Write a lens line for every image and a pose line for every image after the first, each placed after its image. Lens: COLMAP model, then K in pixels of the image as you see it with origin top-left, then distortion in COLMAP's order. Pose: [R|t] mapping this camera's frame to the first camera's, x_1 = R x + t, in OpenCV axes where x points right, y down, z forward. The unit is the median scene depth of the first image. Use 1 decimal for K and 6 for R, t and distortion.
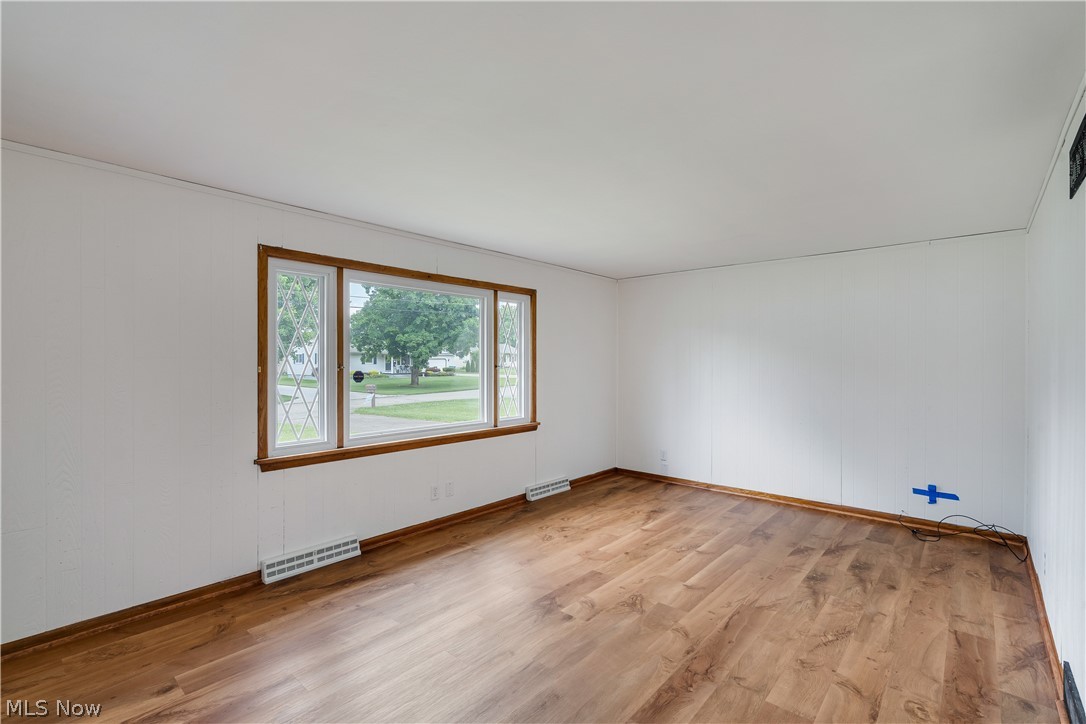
lens RADIAL K [[491.7, 0, 540.2], [0, 491.7, 361.0], [0, 0, 1]] dist [0.003276, -0.000120]
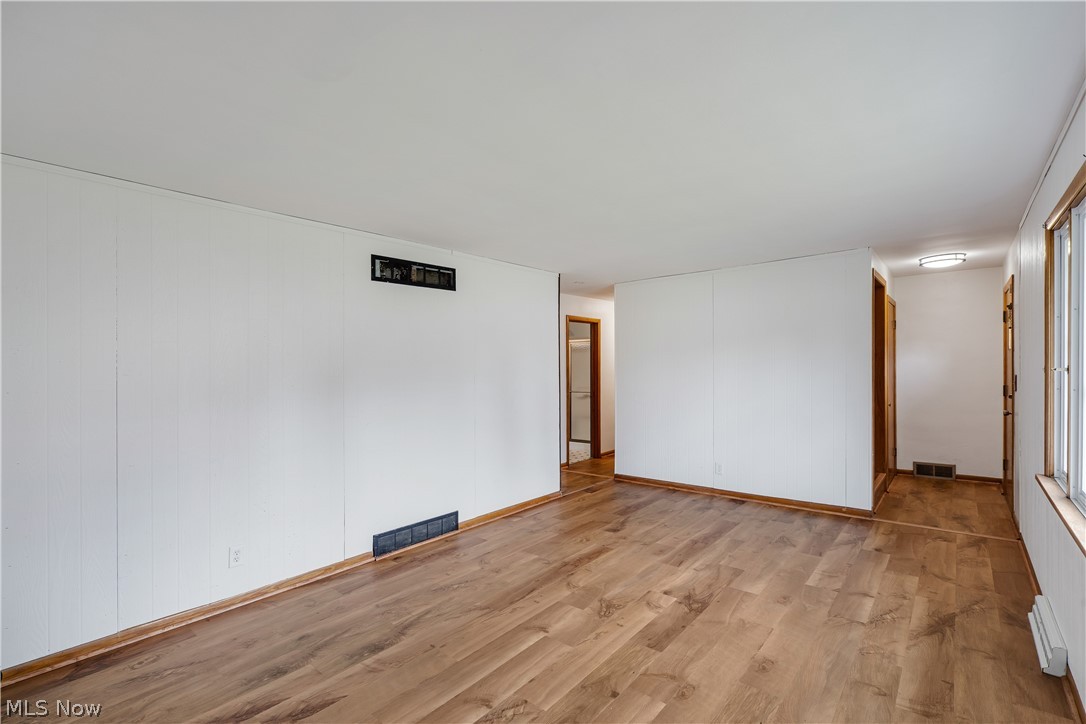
lens RADIAL K [[491.7, 0, 548.4], [0, 491.7, 361.8], [0, 0, 1]] dist [0.003276, -0.000120]
pose [[-0.999320, 0.013669, -0.034245, 0.343725], [0.014000, 0.999857, -0.009461, 0.000148], [0.034111, -0.009934, -0.999369, 2.026009]]
